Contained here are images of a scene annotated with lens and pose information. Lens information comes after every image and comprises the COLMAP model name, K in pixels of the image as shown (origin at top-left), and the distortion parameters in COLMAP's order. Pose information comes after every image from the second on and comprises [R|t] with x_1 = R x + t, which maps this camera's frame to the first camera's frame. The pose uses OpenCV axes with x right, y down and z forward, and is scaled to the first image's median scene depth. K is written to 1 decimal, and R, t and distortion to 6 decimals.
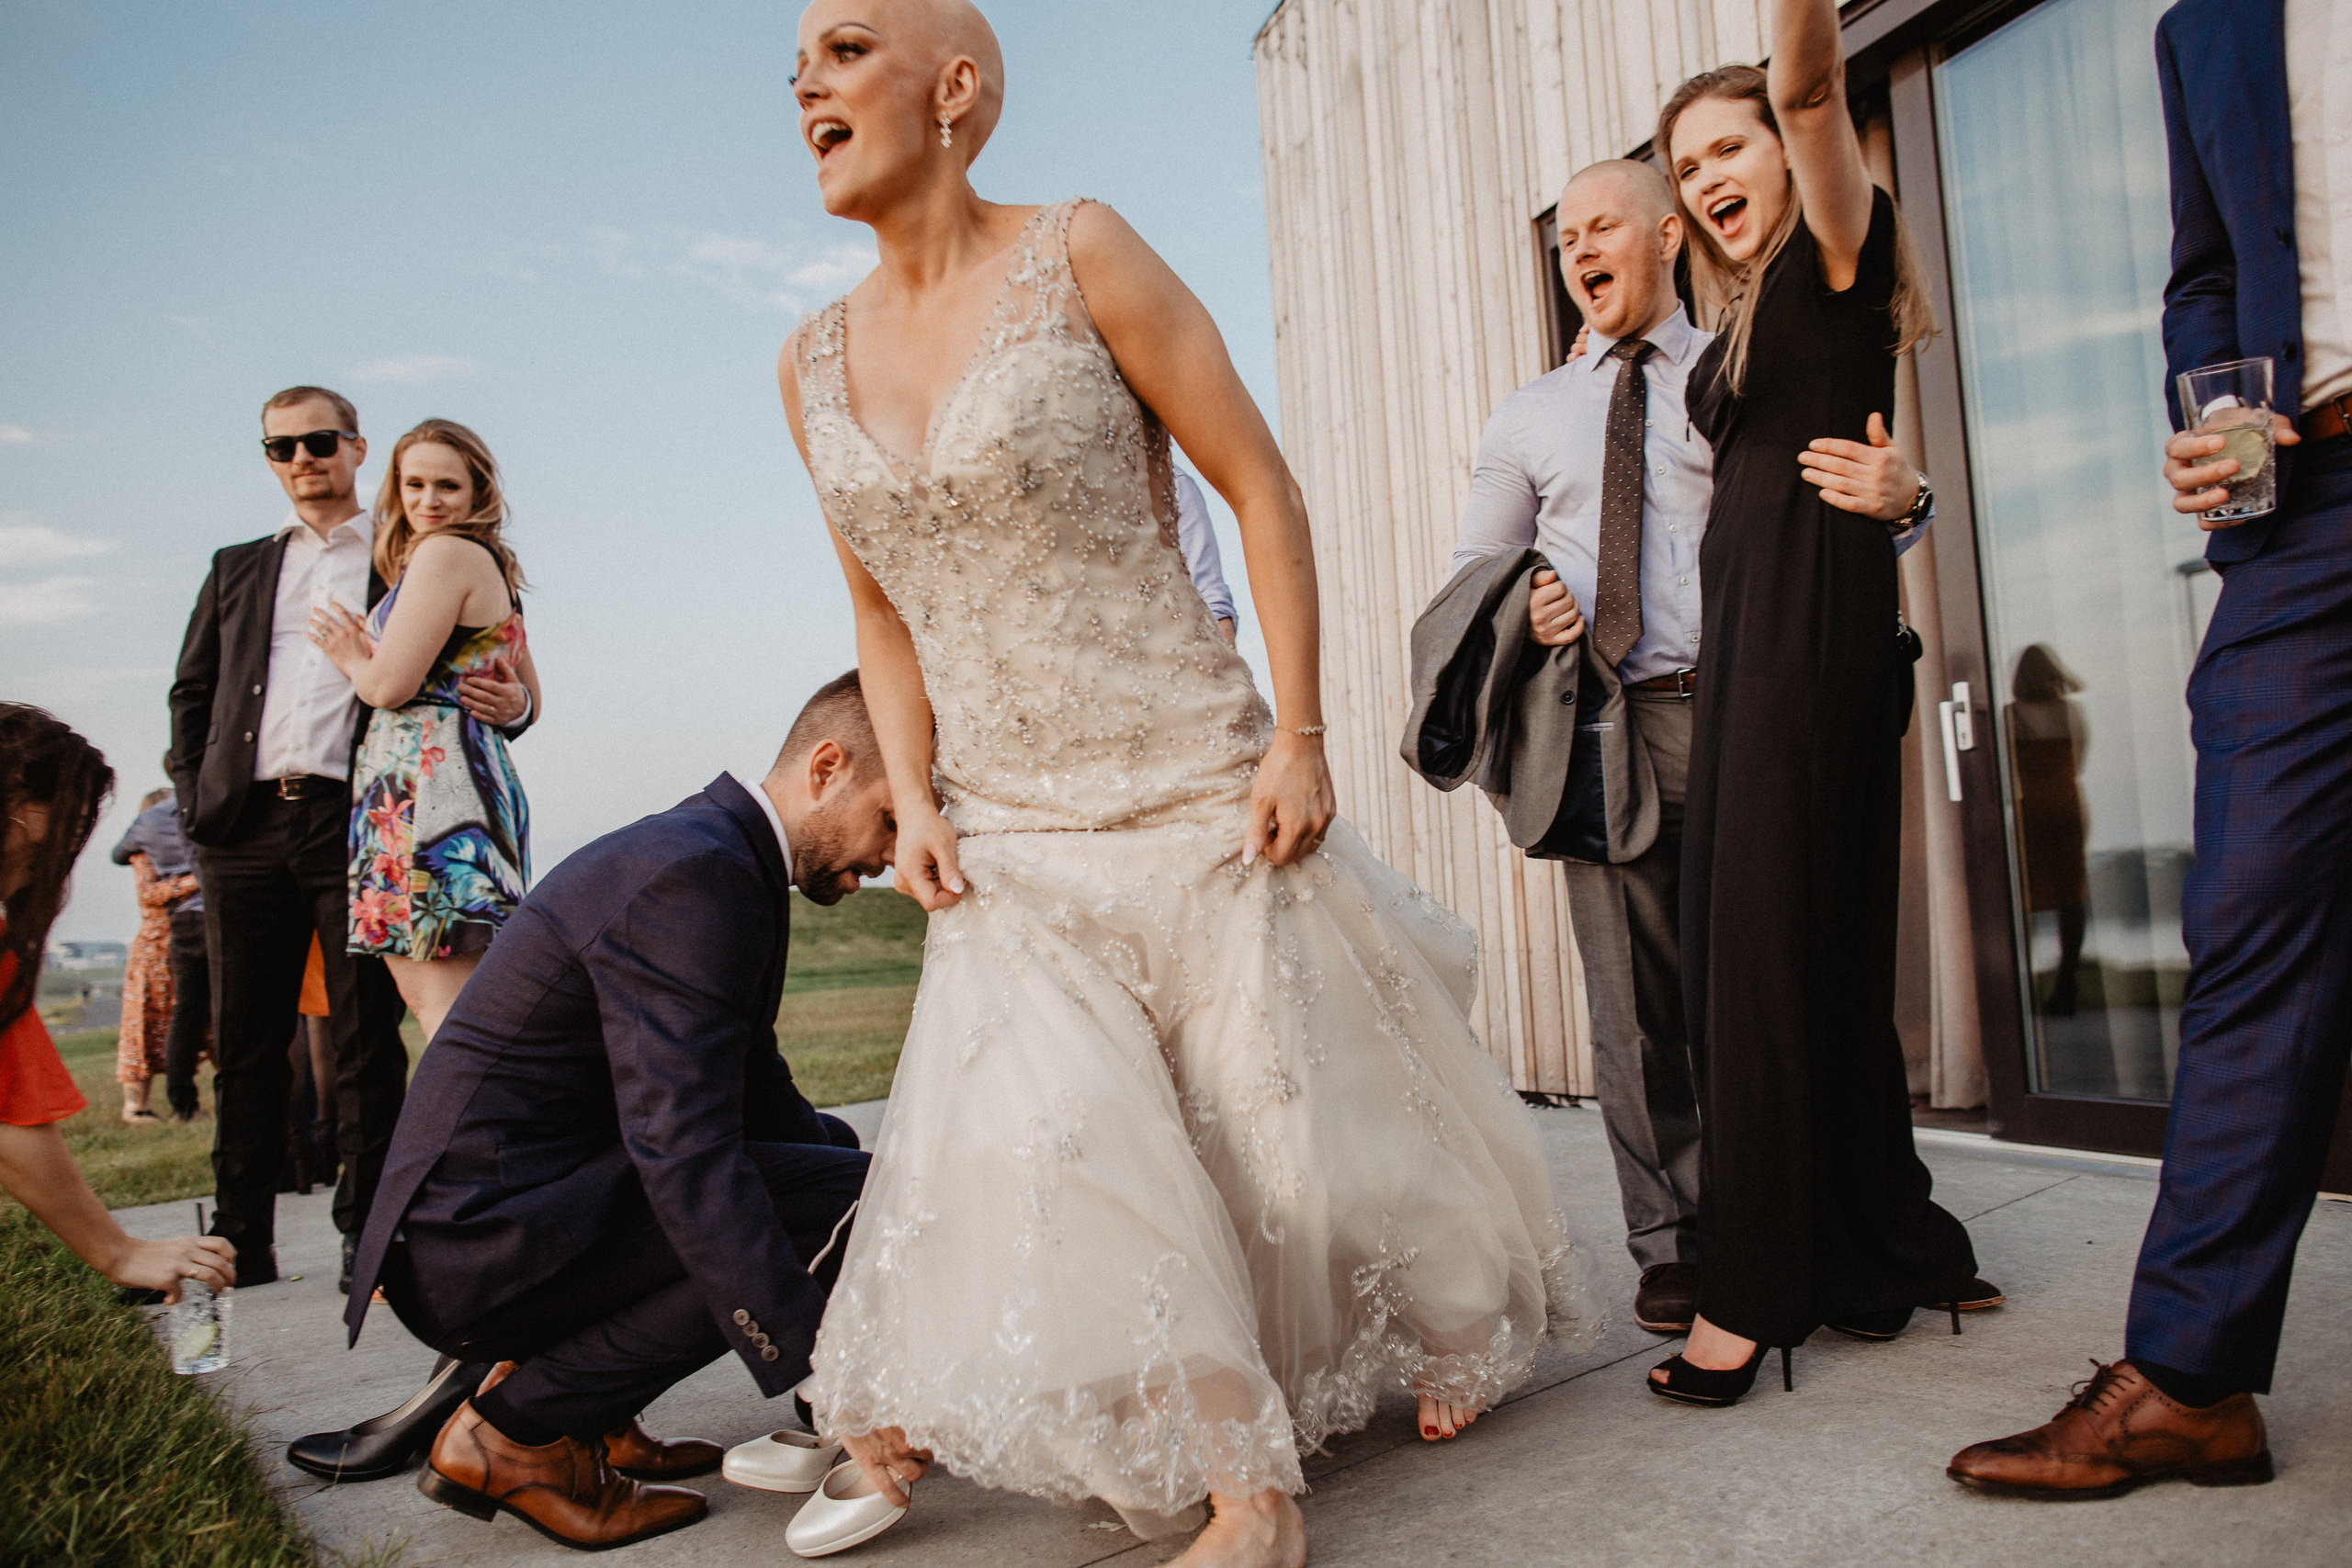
lens RADIAL K [[1626.8, 0, 1176.0], [0, 1626.8, 784.0], [0, 0, 1]] dist [-0.043018, 0.040464]
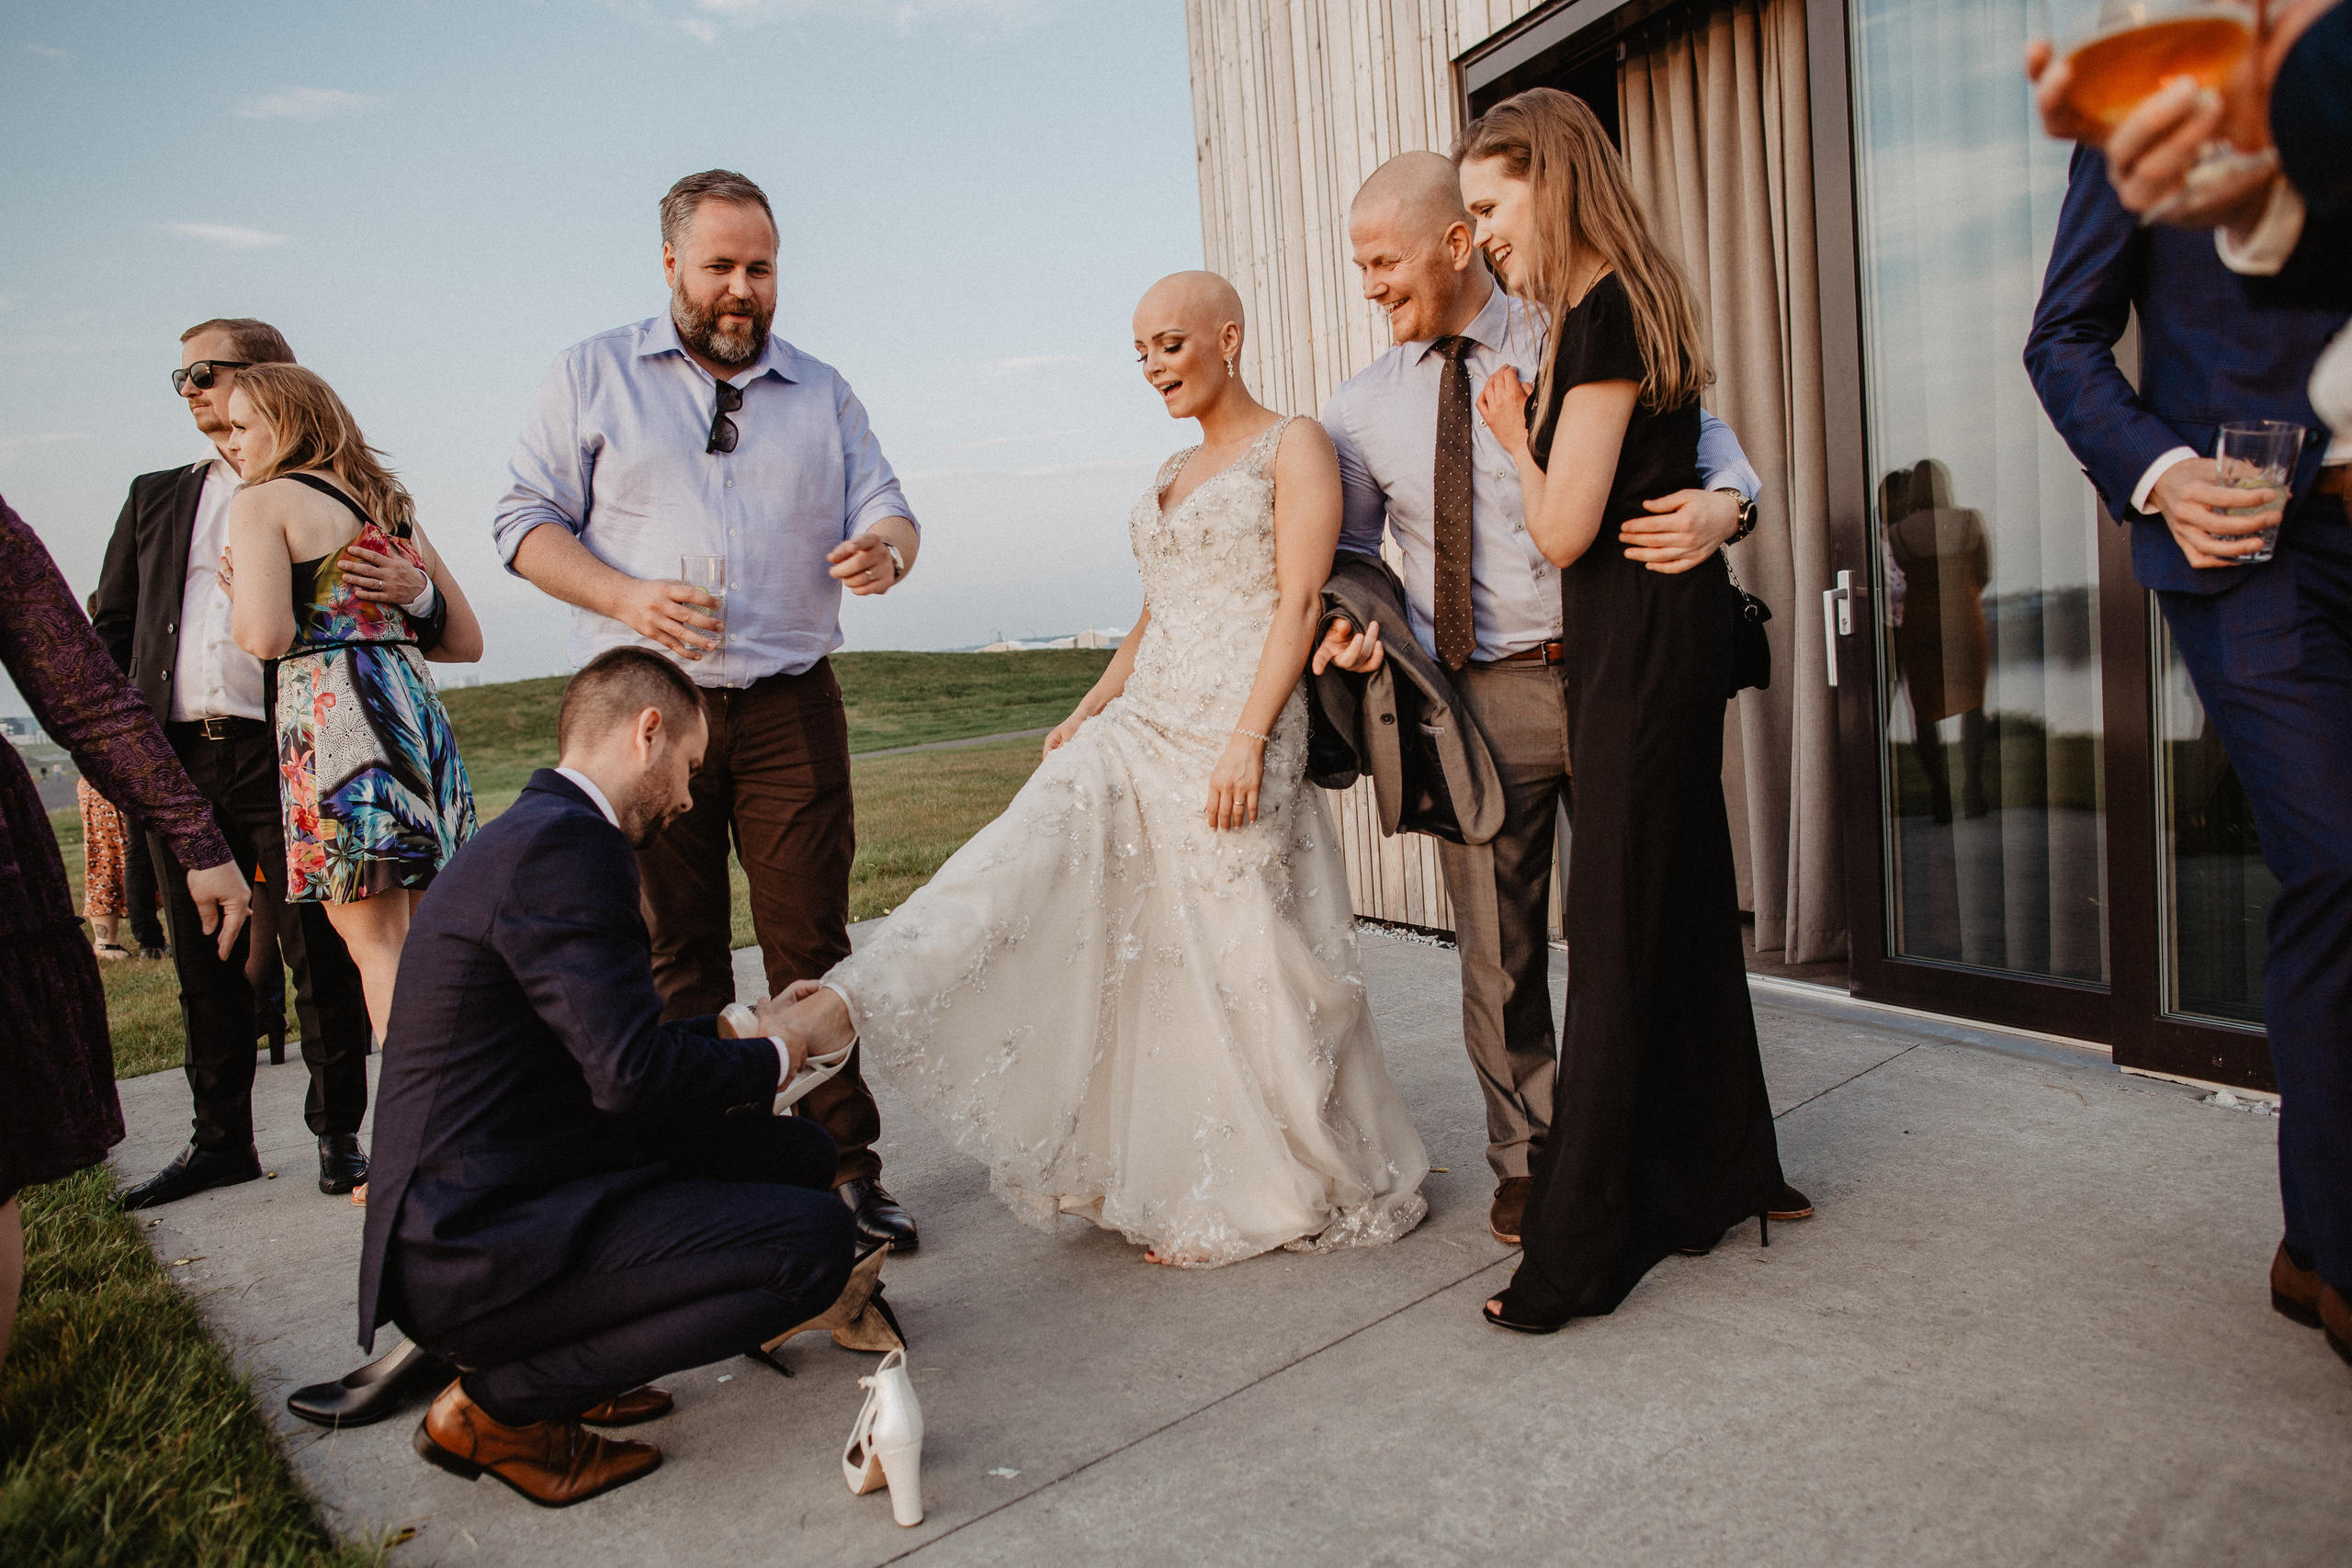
lens RADIAL K [[1626.8, 0, 1176.0], [0, 1626.8, 784.0], [0, 0, 1]] dist [-0.043018, 0.040464]
pose [[0.999470, -0.019969, 0.025696, 0.051243], [0.015779, 0.987940, 0.154032, -0.176424], [-0.028462, -0.153545, 0.987732, -0.068508]]
